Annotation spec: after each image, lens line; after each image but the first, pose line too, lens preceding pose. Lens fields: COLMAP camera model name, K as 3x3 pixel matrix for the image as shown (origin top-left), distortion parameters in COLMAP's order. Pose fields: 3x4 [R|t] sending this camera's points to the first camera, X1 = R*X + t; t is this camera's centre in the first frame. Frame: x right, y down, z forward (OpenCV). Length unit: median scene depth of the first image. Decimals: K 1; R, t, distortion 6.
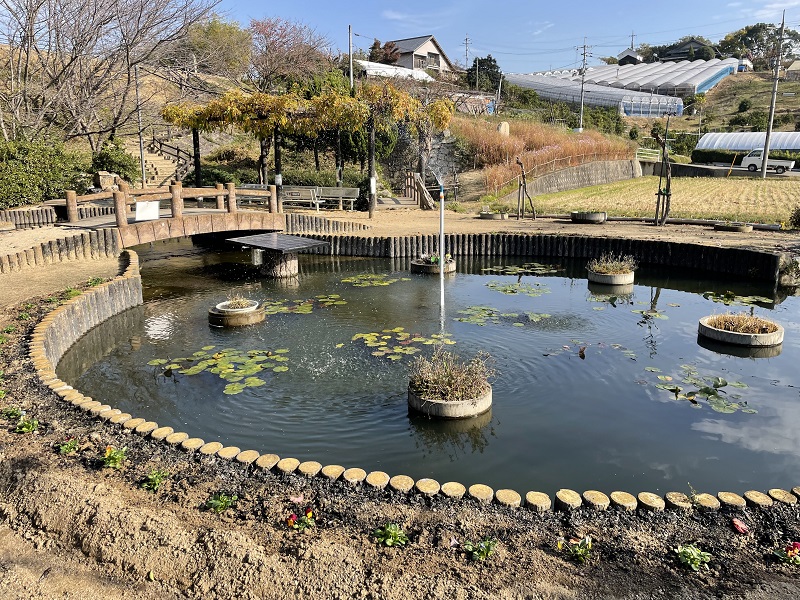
lens RADIAL K [[613.3, 0, 399.2], [0, 613.3, 277.6], [0, 0, 1]] dist [0.090906, -0.132705]
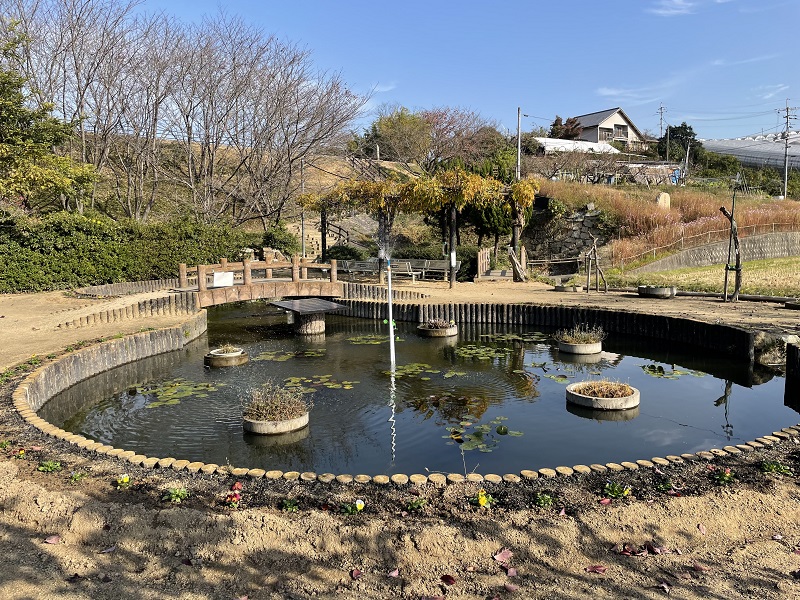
lens RADIAL K [[613.3, 0, 399.2], [0, 613.3, 277.6], [0, 0, 1]] dist [0.090906, -0.132705]
pose [[0.947195, 0.011101, -0.320465, 0.246217], [-0.048015, 0.993043, -0.107517, 0.006405], [0.317042, 0.117227, 0.941139, -0.065112]]
